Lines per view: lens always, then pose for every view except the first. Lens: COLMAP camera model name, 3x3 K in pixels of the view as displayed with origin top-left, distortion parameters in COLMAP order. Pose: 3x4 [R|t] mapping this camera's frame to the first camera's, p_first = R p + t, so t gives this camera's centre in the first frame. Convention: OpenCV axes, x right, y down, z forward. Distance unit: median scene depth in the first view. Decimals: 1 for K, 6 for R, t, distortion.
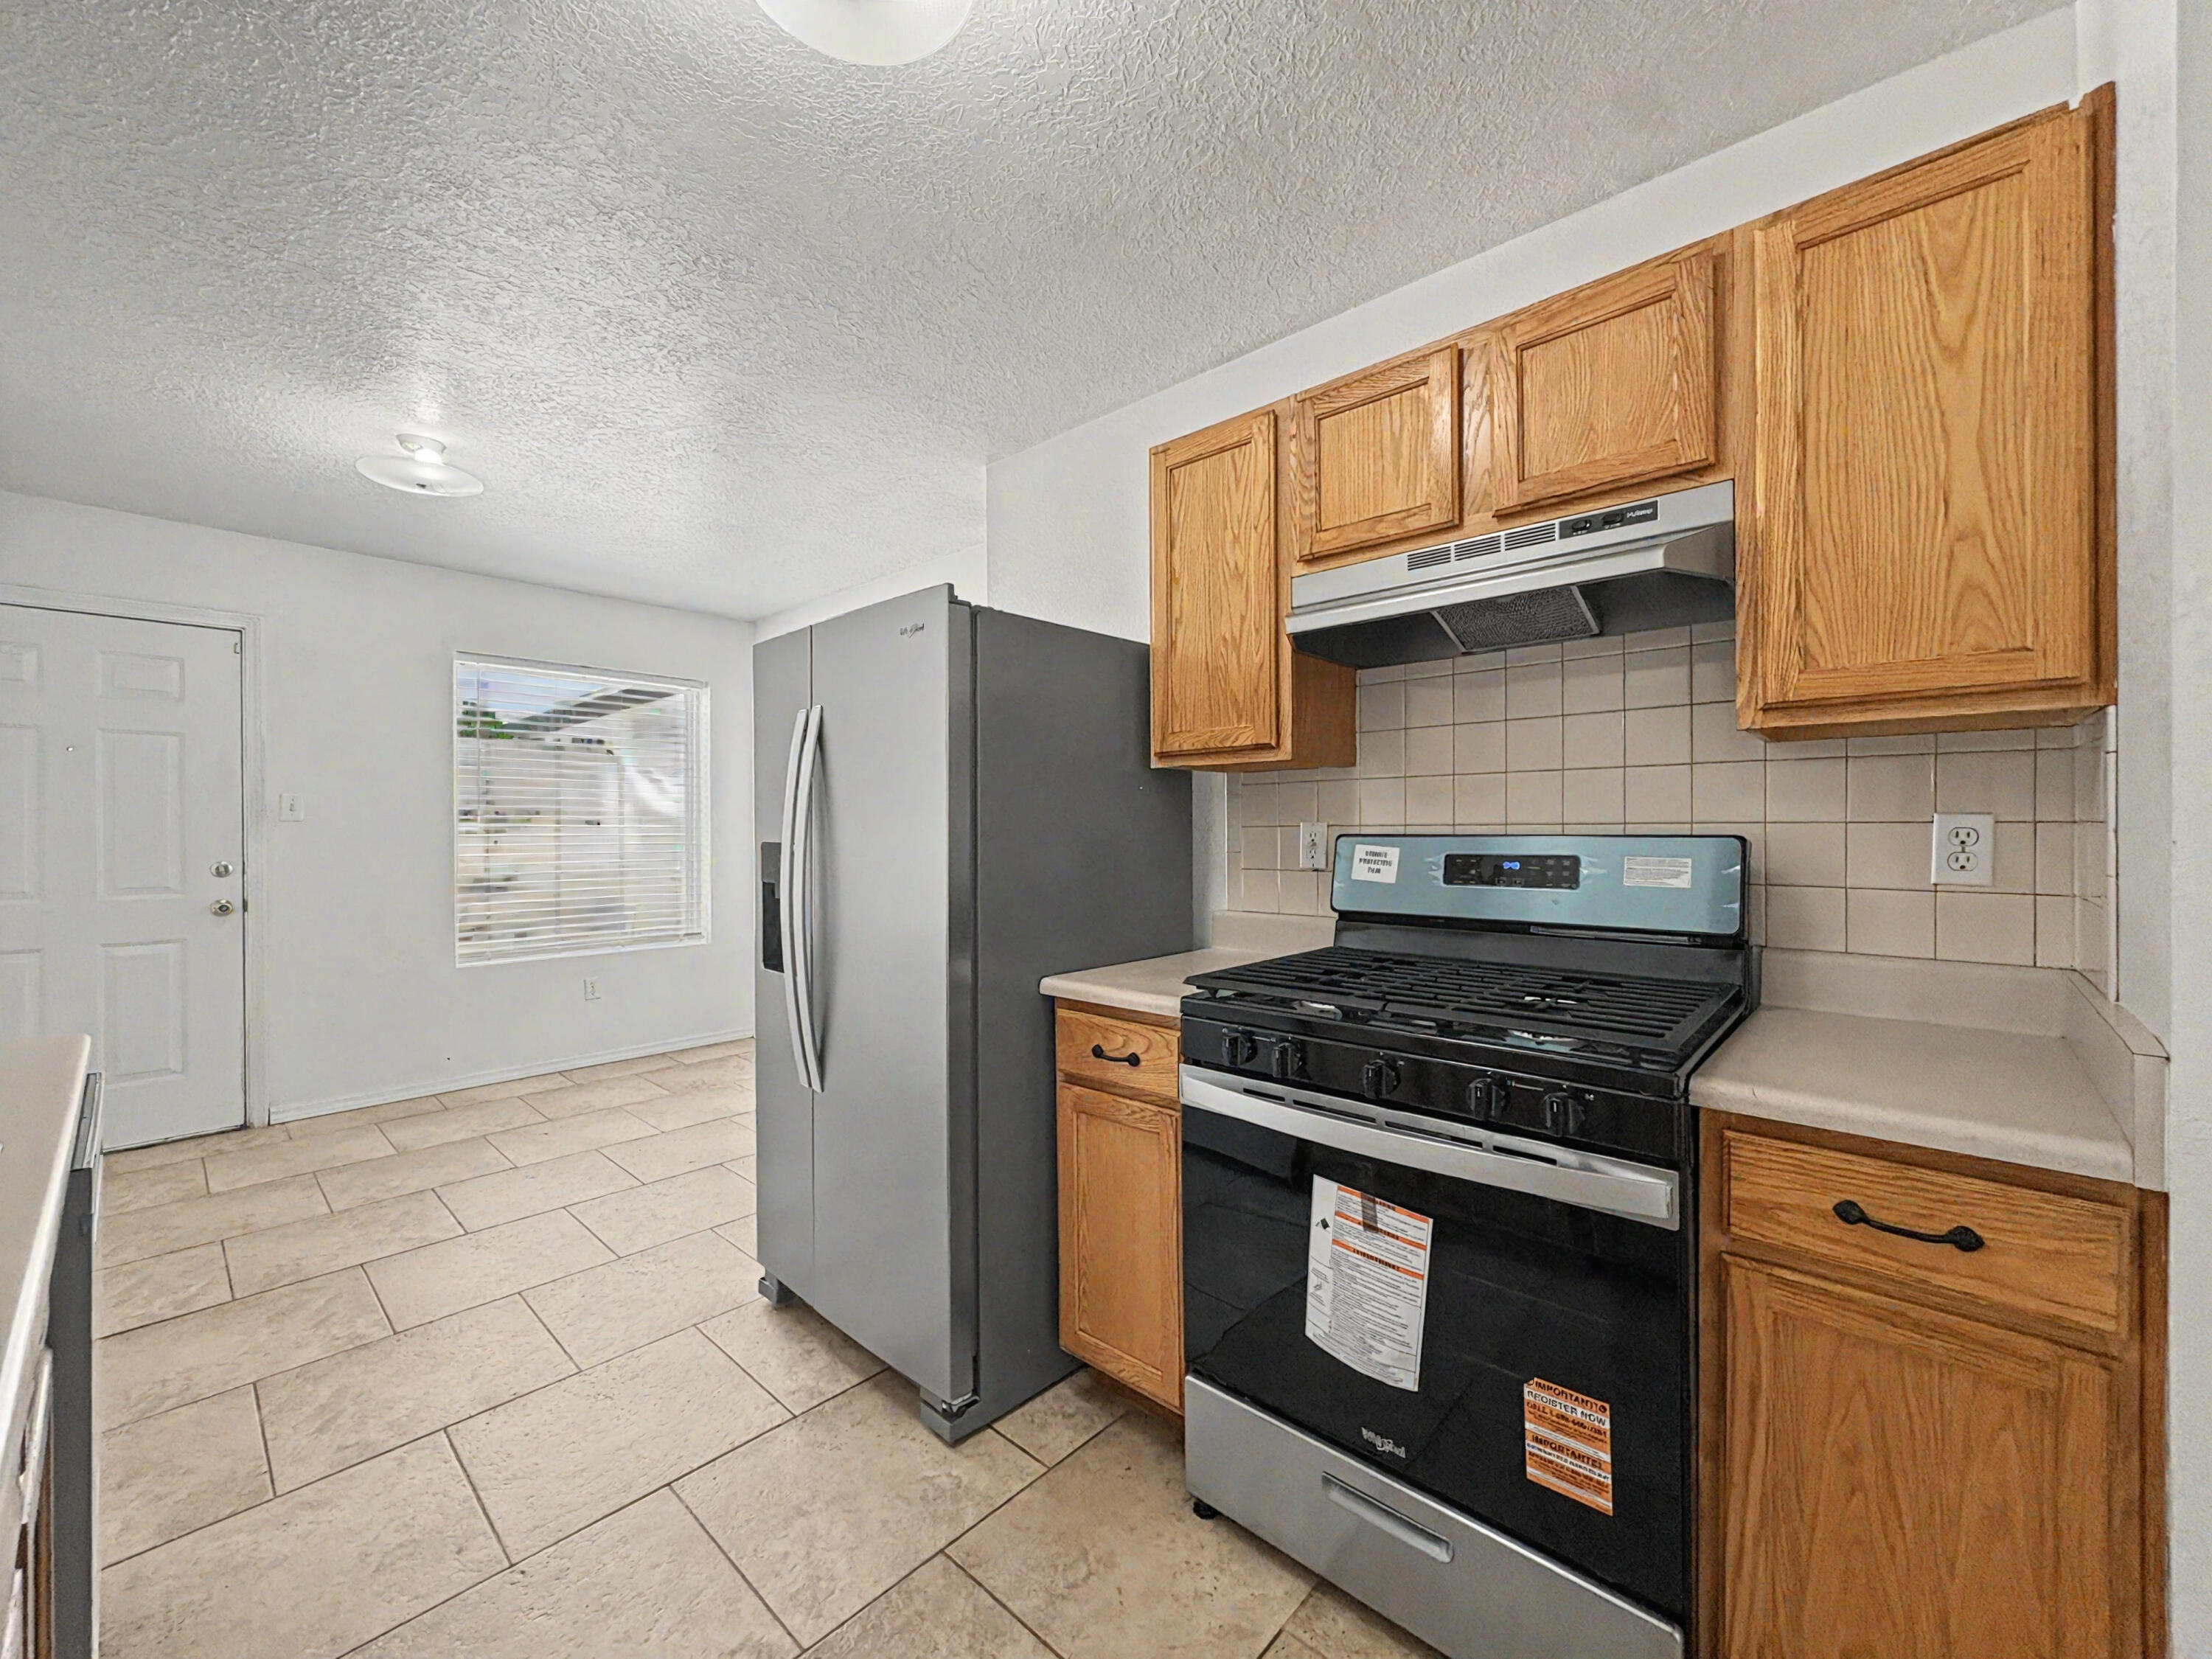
lens RADIAL K [[880.8, 0, 1107.7], [0, 880.8, 827.8], [0, 0, 1]] dist [0.000580, -0.000442]
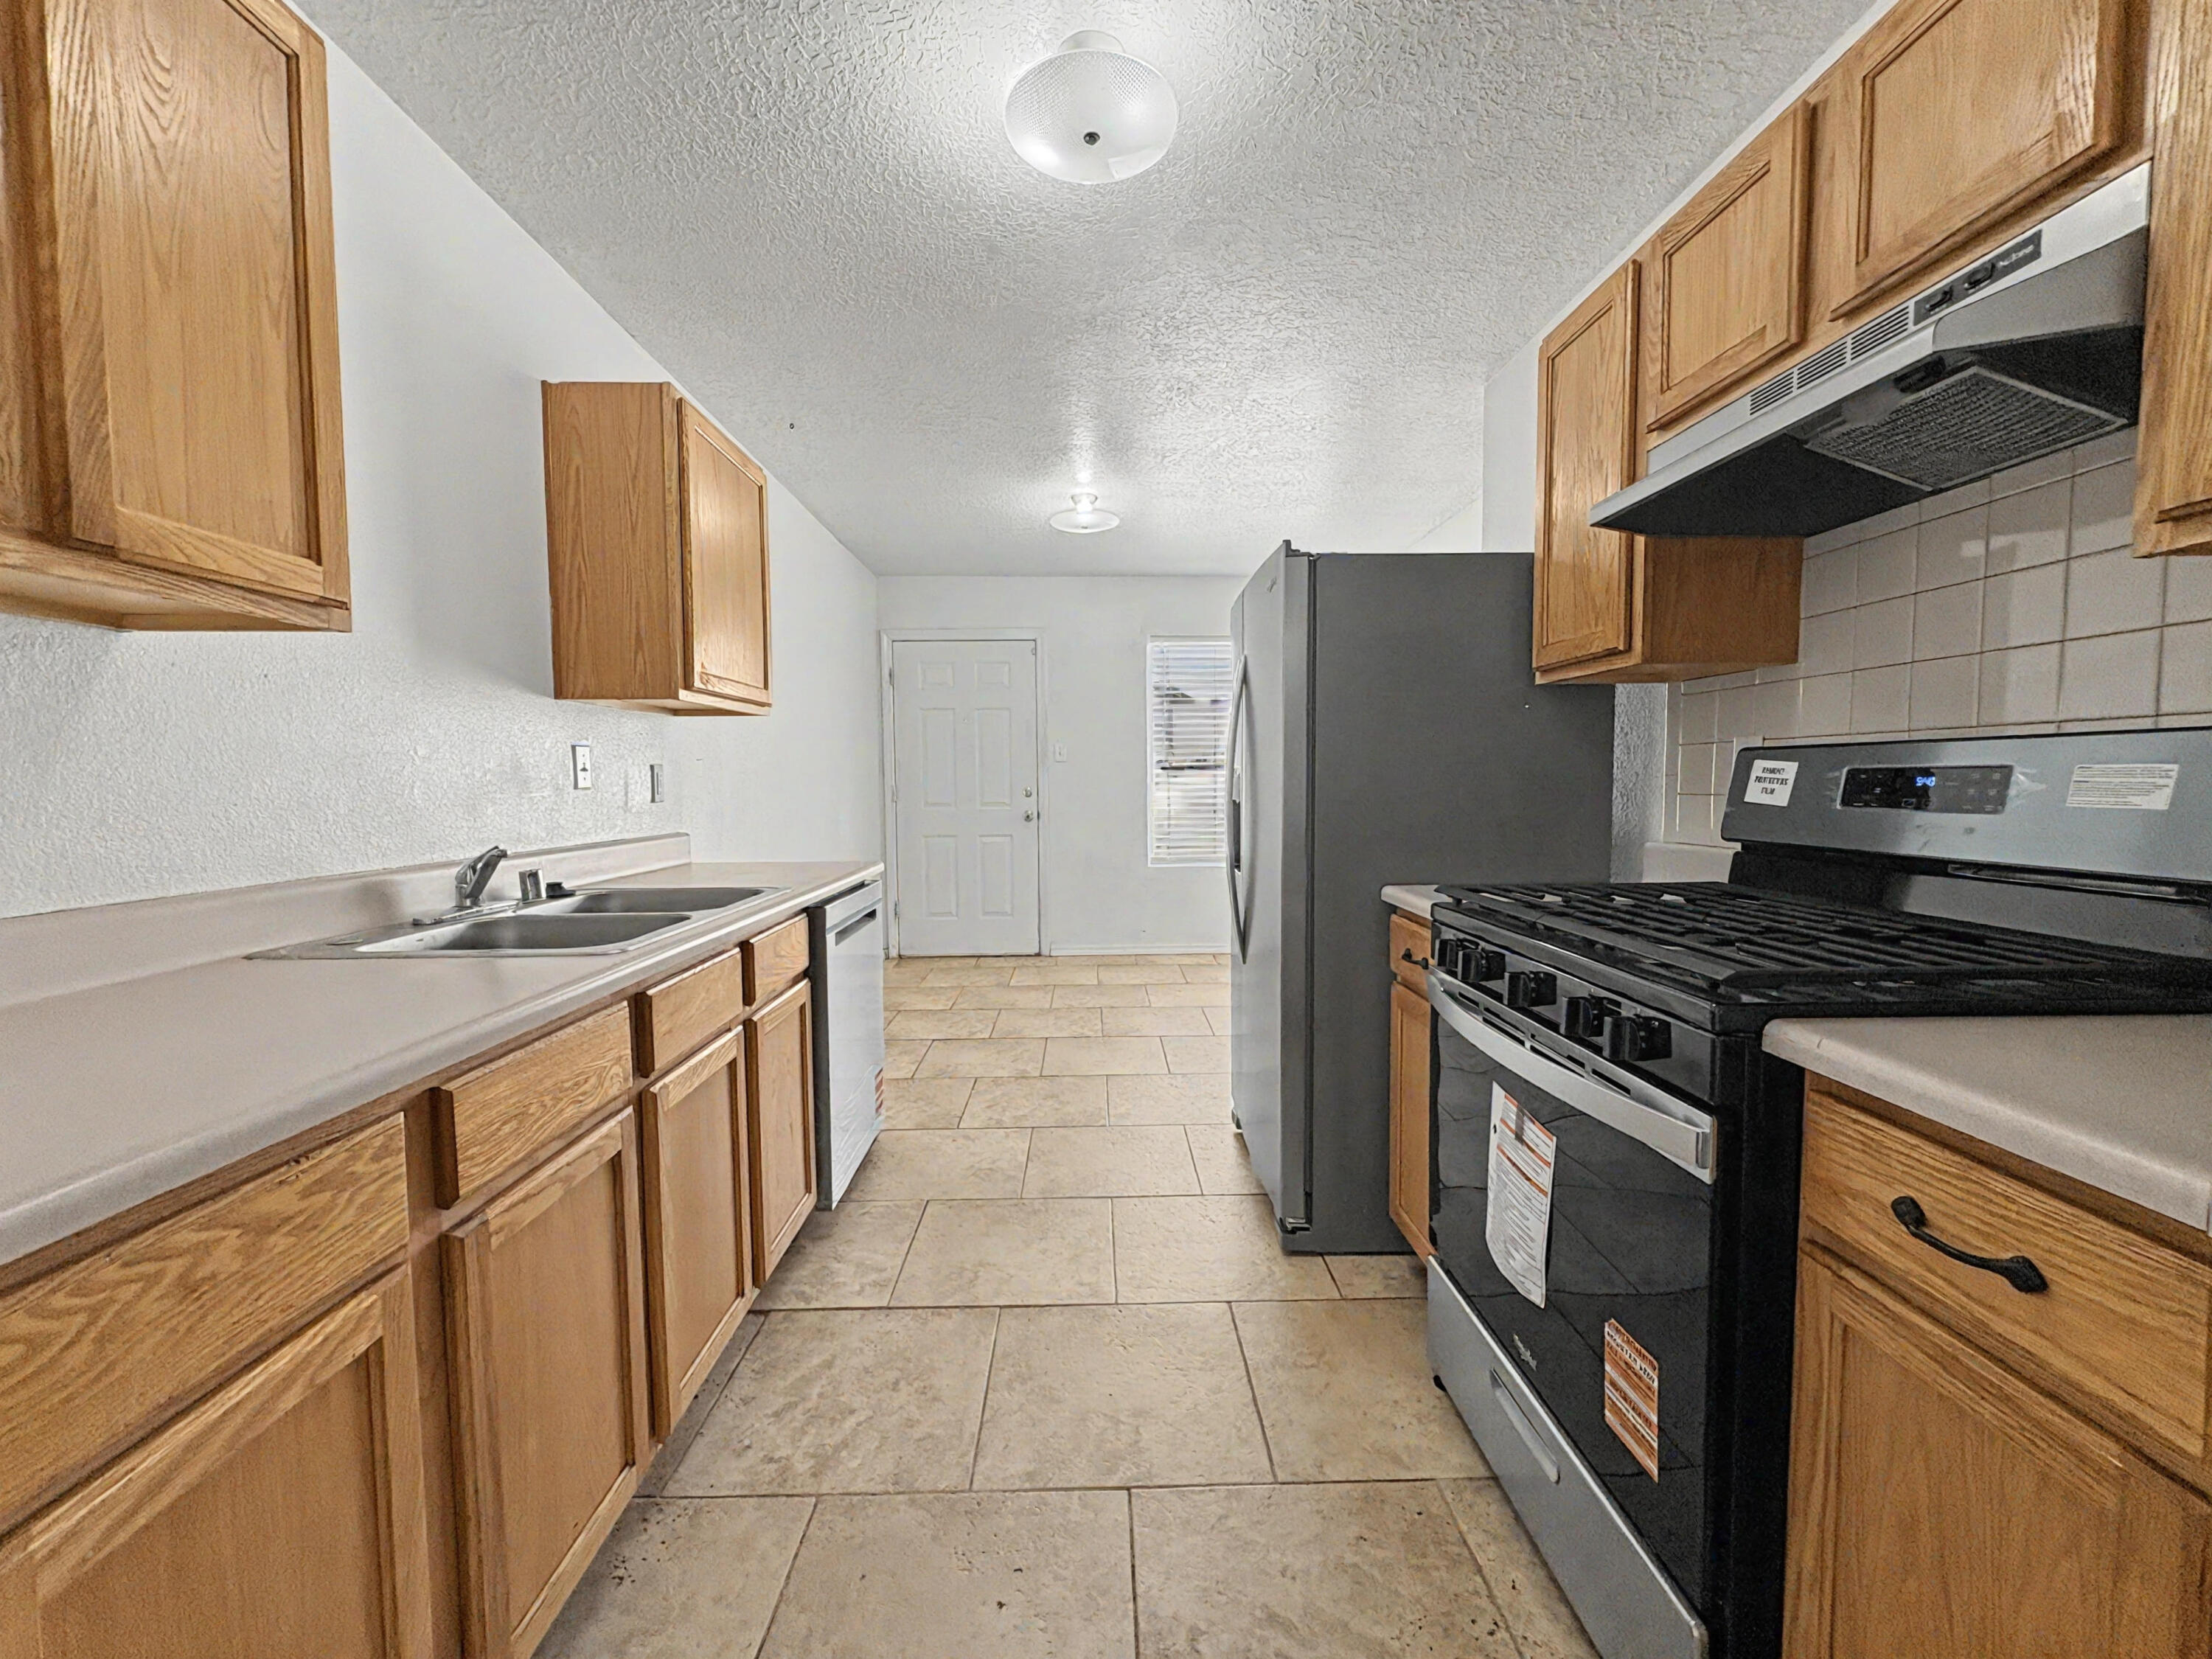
lens RADIAL K [[880.8, 0, 1107.4], [0, 880.8, 825.6], [0, 0, 1]] dist [0.000580, -0.000442]
pose [[0.691855, 0.037748, -0.721049, 0.517884], [0.005138, 0.998350, 0.057196, 0.034143], [0.722018, -0.043276, 0.690520, -0.001287]]
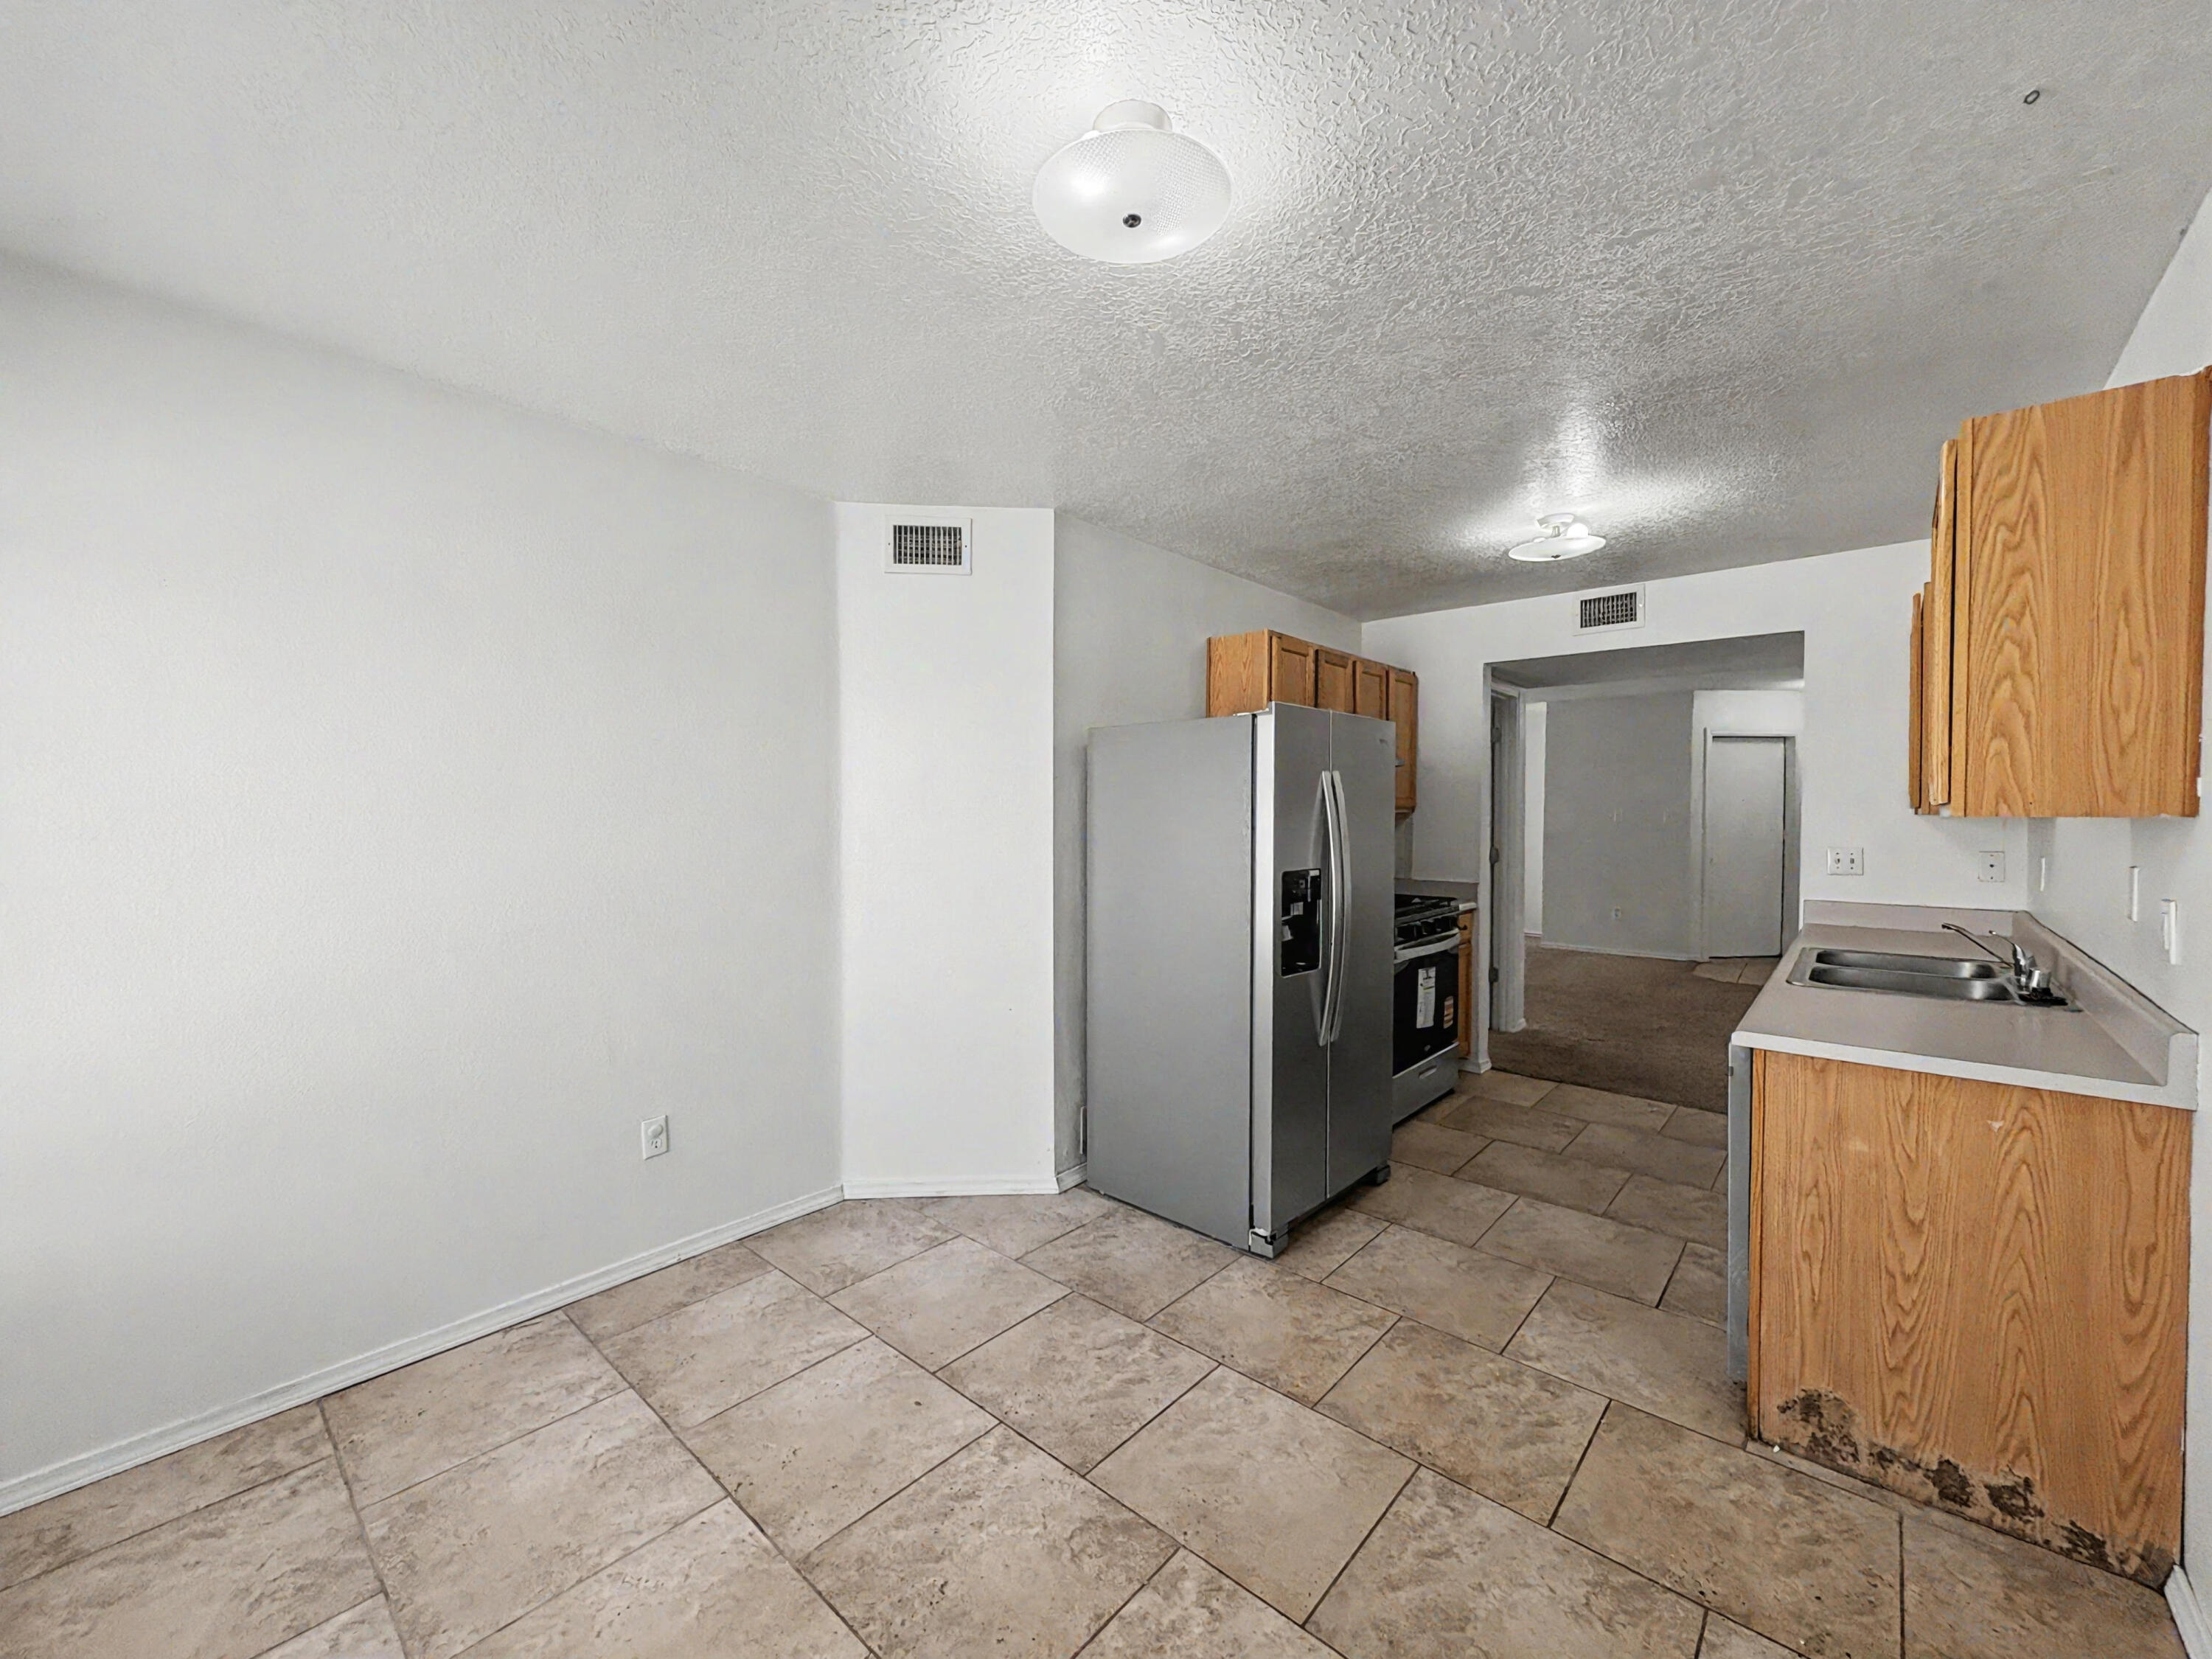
lens RADIAL K [[880.8, 0, 1104.5], [0, 880.8, 826.8], [0, 0, 1]] dist [0.000580, -0.000442]
pose [[-0.014138, -0.007379, 0.999873, -2.064070], [0.000230, 0.999973, 0.007383, -0.069185], [-0.999900, 0.000334, -0.014136, 1.642057]]
